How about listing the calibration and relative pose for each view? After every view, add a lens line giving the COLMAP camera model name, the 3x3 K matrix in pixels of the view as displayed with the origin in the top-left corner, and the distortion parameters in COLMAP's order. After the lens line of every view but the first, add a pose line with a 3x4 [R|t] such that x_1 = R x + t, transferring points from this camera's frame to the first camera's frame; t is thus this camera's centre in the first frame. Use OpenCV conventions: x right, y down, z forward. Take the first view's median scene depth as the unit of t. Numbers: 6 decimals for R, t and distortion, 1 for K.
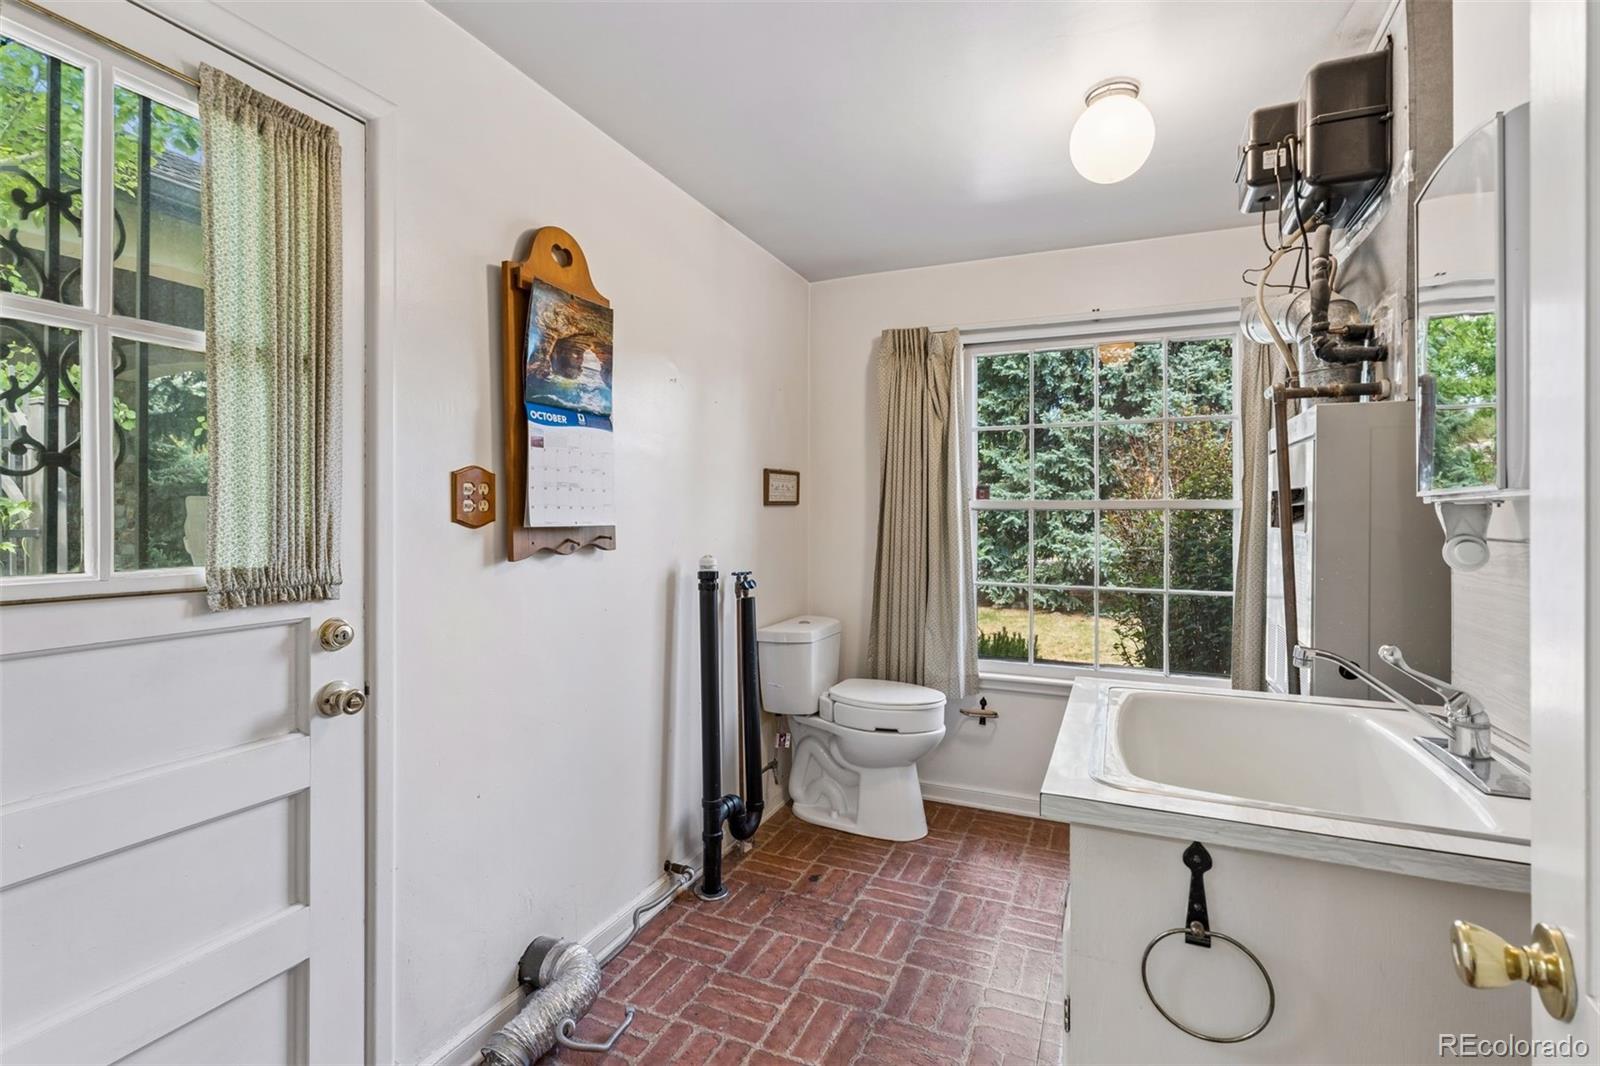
lens RADIAL K [[734.9, 0, 802.1], [0, 734.9, 531.8], [0, 0, 1]] dist [0.001218, 0.000105]
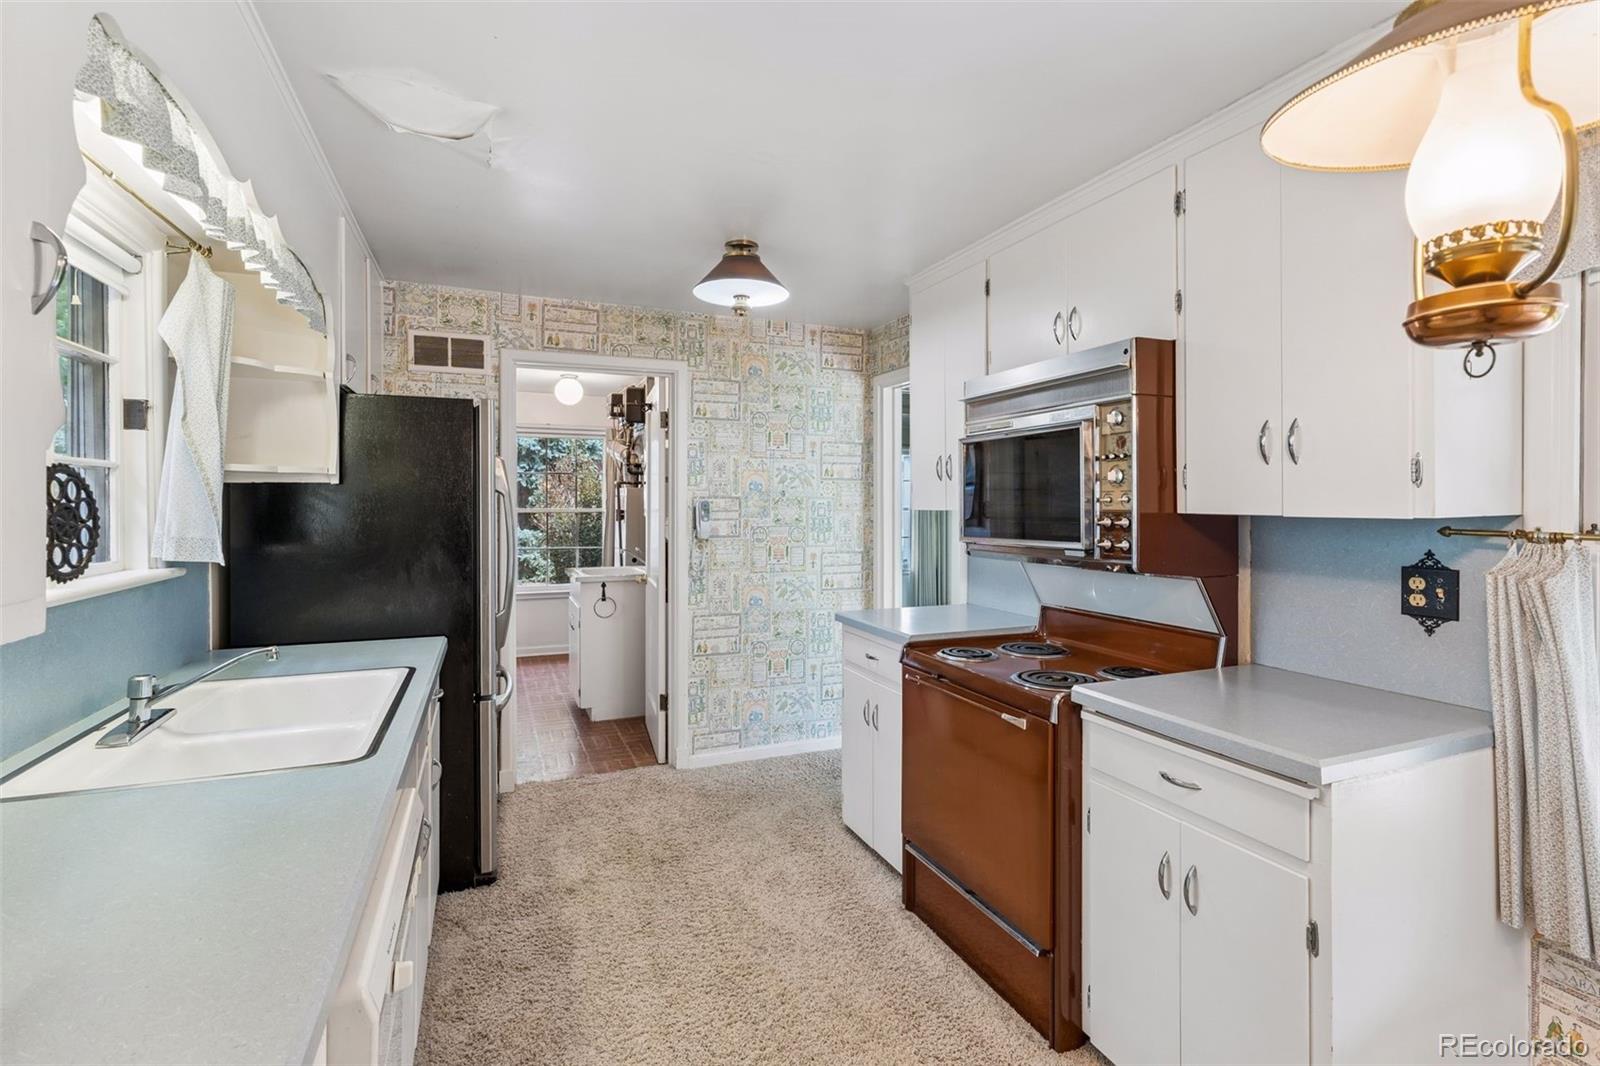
lens RADIAL K [[734.9, 0, 802.0], [0, 734.9, 522.2], [0, 0, 1]] dist [0.001218, 0.000105]
pose [[0.688470, -0.003220, 0.725258, -1.227308], [0.001045, 0.999994, 0.003448, -0.010407], [-0.725264, -0.001616, 0.688469, -1.949897]]
